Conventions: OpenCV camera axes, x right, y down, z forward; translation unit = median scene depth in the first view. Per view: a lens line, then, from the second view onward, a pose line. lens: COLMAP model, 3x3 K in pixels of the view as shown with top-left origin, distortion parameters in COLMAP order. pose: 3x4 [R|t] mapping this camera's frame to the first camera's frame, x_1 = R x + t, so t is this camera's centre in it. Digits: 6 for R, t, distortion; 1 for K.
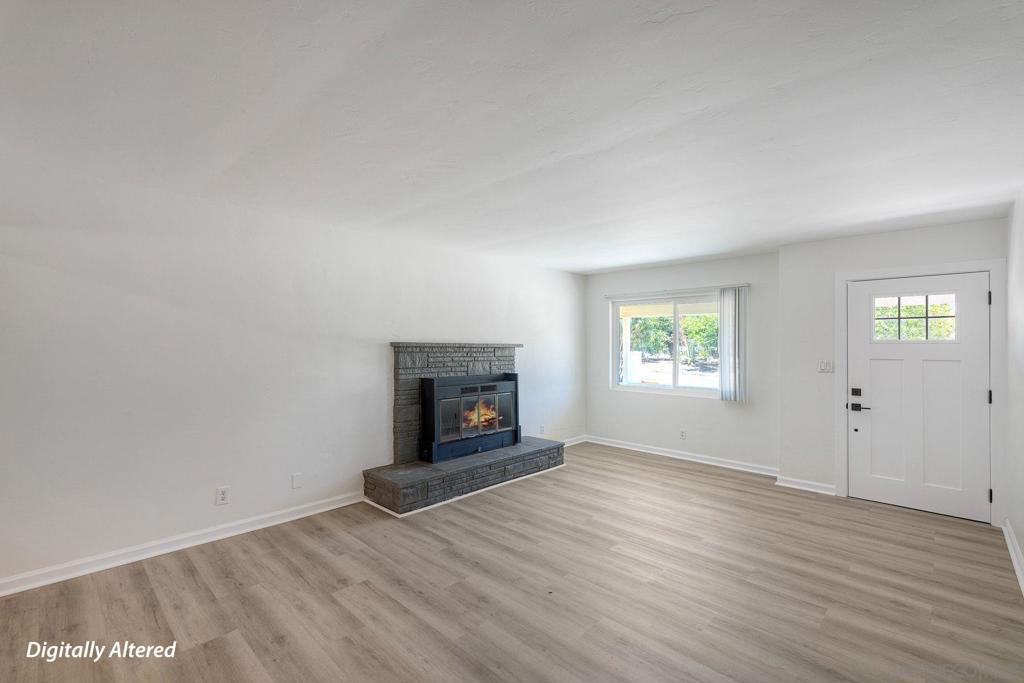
lens RADIAL K [[448.8, 0, 510.3], [0, 448.8, 342.3], [0, 0, 1]] dist [0.003946, 0.000079]
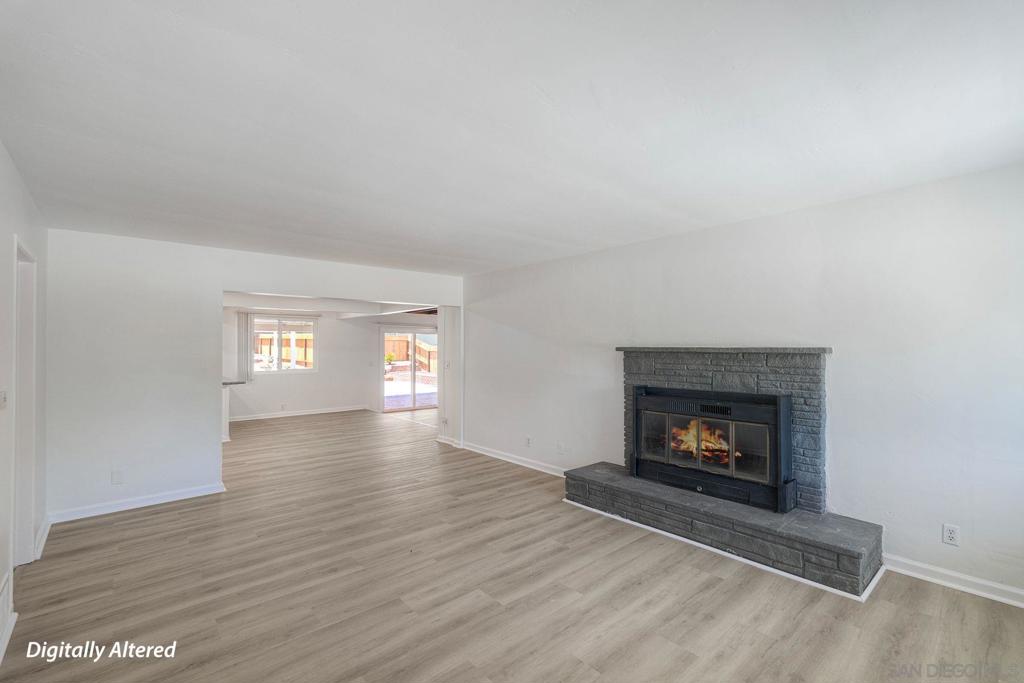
lens RADIAL K [[448.8, 0, 510.3], [0, 448.8, 342.3], [0, 0, 1]] dist [0.003946, 0.000079]
pose [[-0.084024, -0.020502, -0.996253, 0.766346], [0.005851, 0.999761, -0.021068, 0.009202], [0.996447, -0.007599, -0.083884, 0.811415]]
